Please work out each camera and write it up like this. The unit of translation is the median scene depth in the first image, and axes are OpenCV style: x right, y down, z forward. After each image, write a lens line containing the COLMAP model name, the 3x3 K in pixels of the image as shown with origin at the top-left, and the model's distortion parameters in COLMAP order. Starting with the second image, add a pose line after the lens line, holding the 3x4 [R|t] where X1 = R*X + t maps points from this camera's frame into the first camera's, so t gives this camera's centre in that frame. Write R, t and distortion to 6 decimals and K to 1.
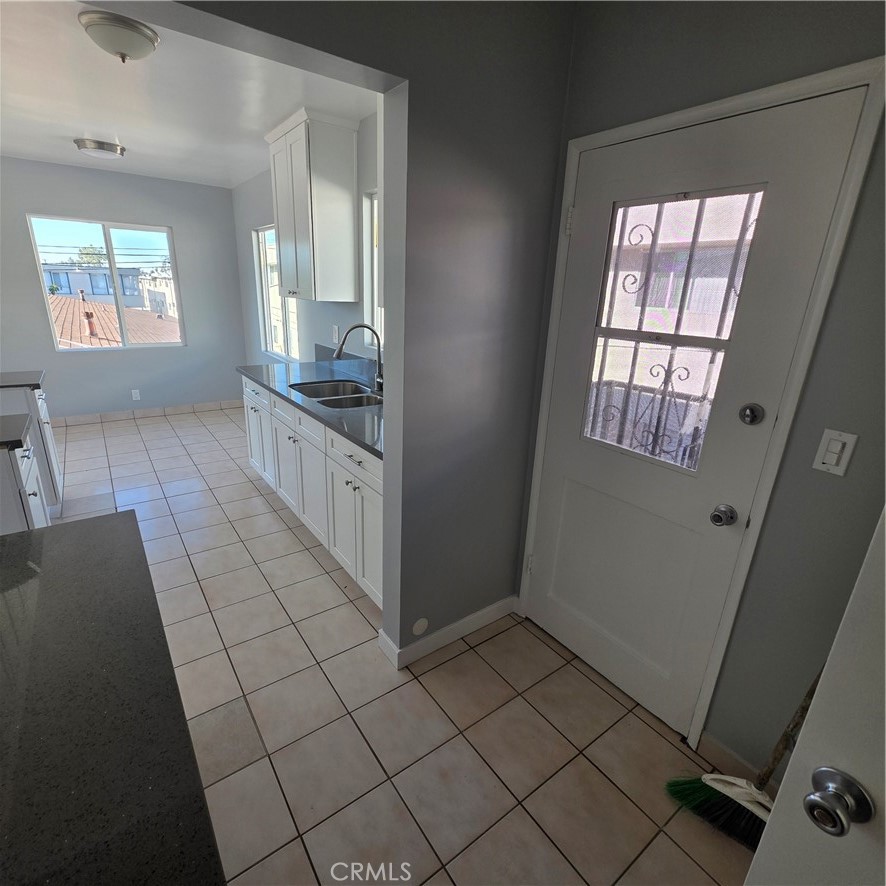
lens RADIAL K [[469.5, 0, 442.6], [0, 469.5, 443.3], [0, 0, 1]] dist [0.004355, -0.001491]
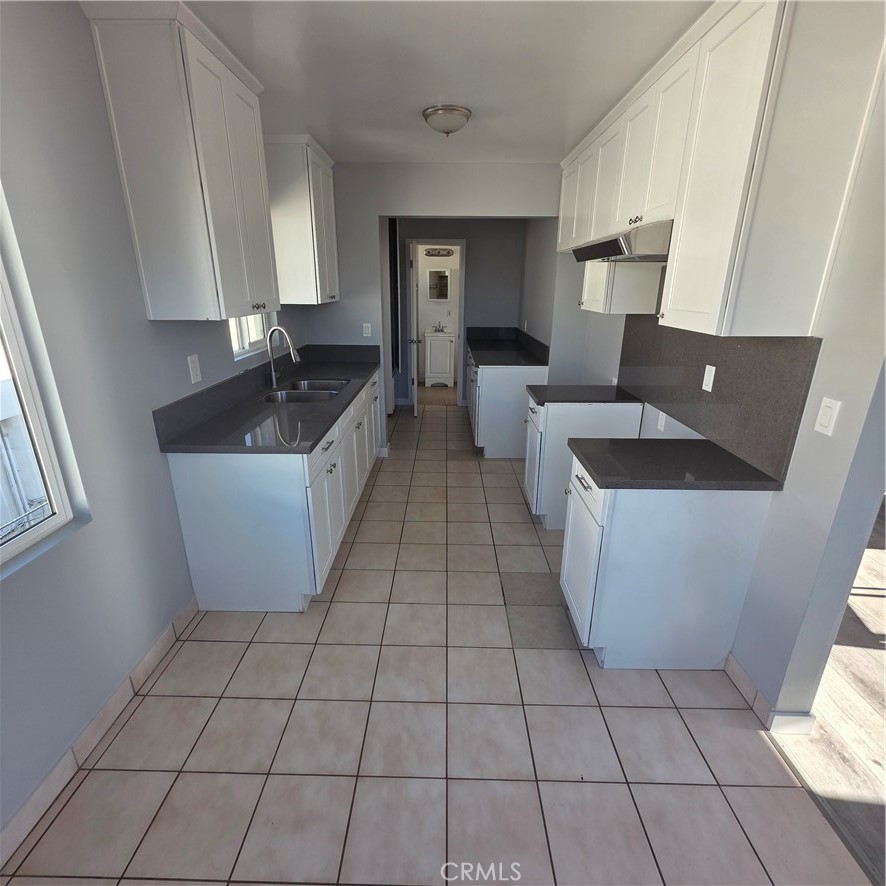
lens RADIAL K [[469.5, 0, 441.7], [0, 469.5, 441.0], [0, 0, 1]] dist [0.004355, -0.001491]
pose [[-0.799182, -0.234452, 0.553480, -1.043969], [0.155535, 0.808777, 0.567176, -0.545786], [-0.580617, 0.539362, -0.609895, 1.488847]]
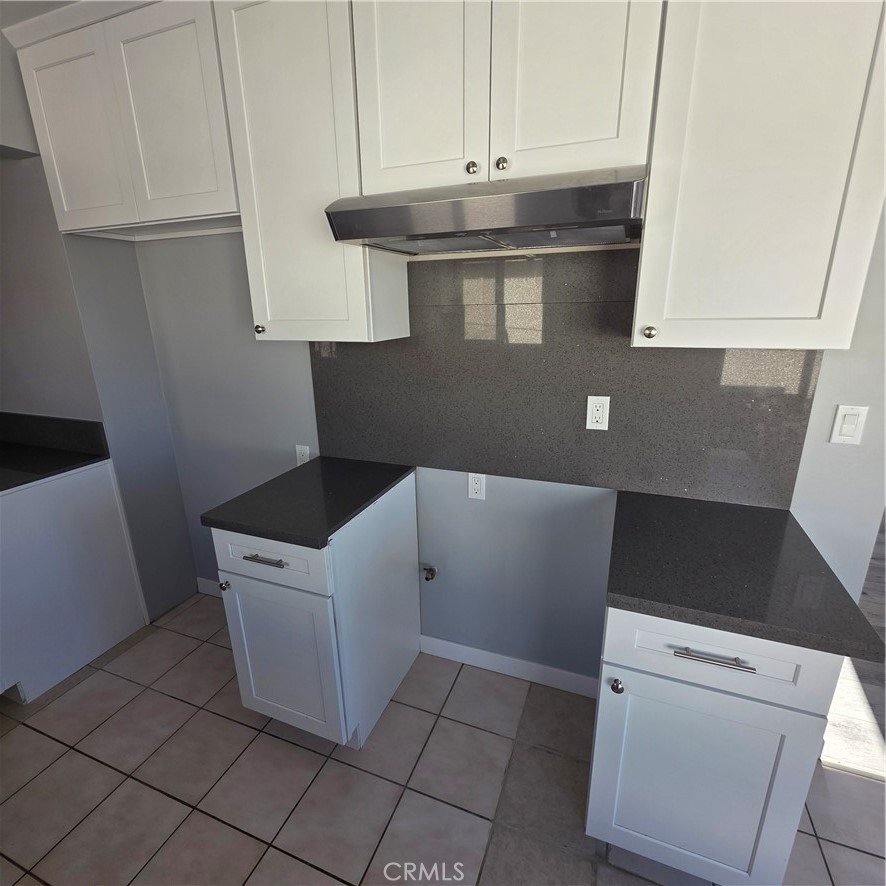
lens RADIAL K [[469.5, 0, 436.1], [0, 469.5, 442.9], [0, 0, 1]] dist [0.004355, -0.001491]
pose [[-0.848604, 0.123820, -0.514334, -0.522827], [-0.187350, 0.838878, 0.511061, -0.355986], [0.494743, 0.530049, -0.688678, 1.047205]]
